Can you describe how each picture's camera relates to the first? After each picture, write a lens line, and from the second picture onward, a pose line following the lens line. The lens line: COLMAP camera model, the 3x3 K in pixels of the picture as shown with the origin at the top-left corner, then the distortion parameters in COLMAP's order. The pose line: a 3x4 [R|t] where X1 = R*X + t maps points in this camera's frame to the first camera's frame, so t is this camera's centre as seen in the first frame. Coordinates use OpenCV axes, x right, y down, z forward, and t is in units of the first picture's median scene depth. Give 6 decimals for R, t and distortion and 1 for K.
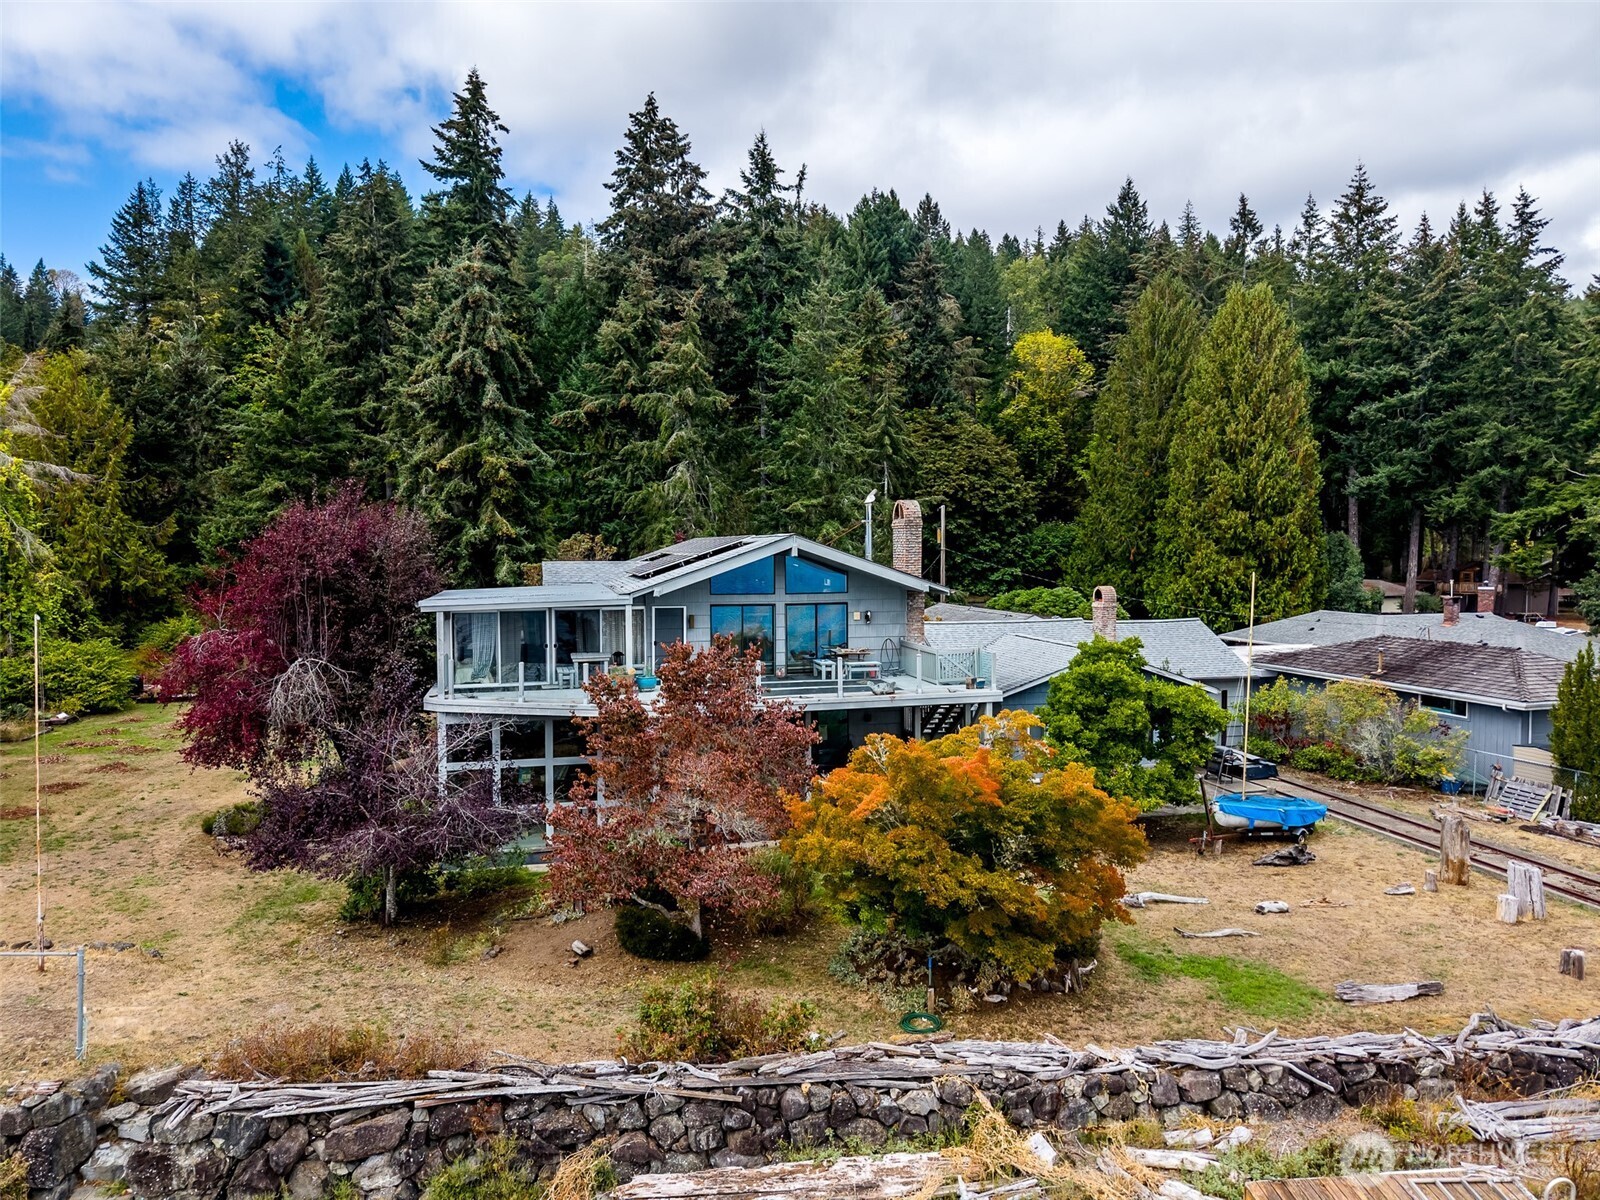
lens RADIAL K [[1108.6, 0, 800.0], [0, 1108.6, 600.0], [0, 0, 1]] dist [0.007039, -0.007261]
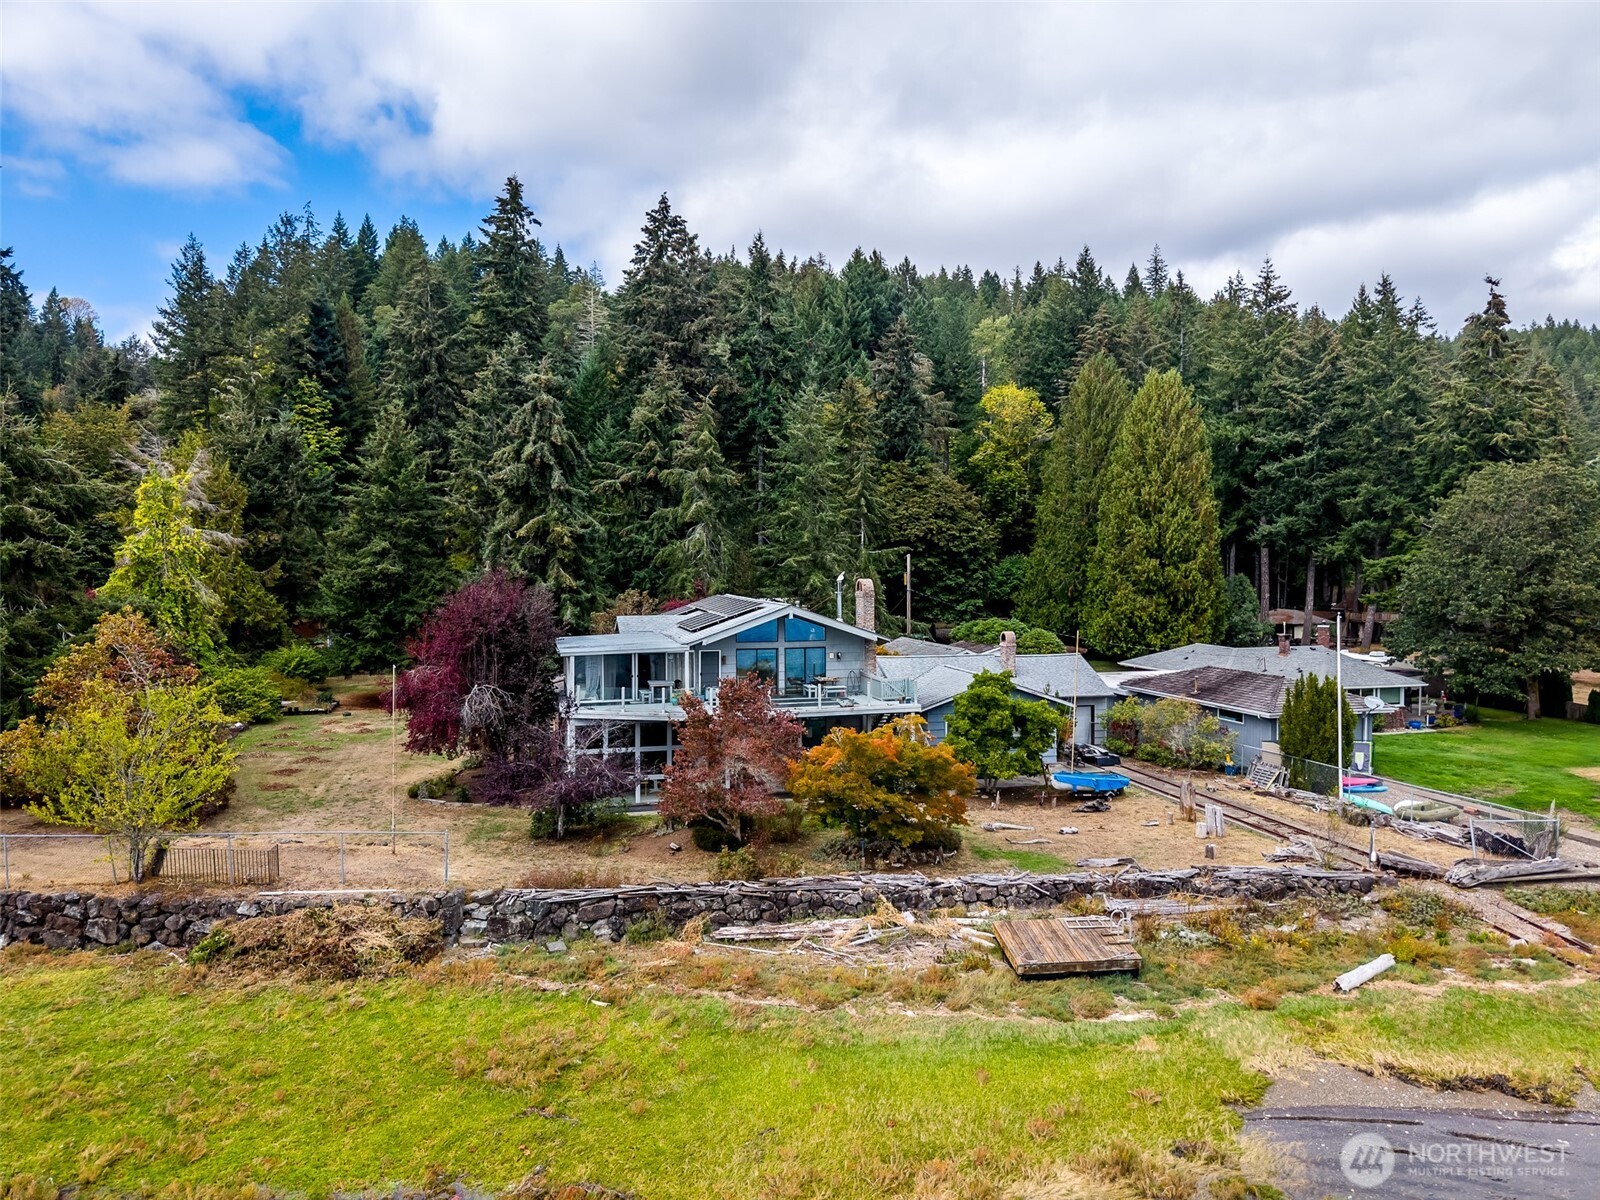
lens RADIAL K [[1104.7, 0, 800.0], [0, 1104.7, 600.0], [0, 0, 1]] dist [0.067259, -0.143393]
pose [[0.999958, 0.000427, 0.009155, -0.003243], [-0.000299, 0.999902, -0.013973, -0.022321], [-0.009160, 0.013969, 0.999860, -0.283270]]
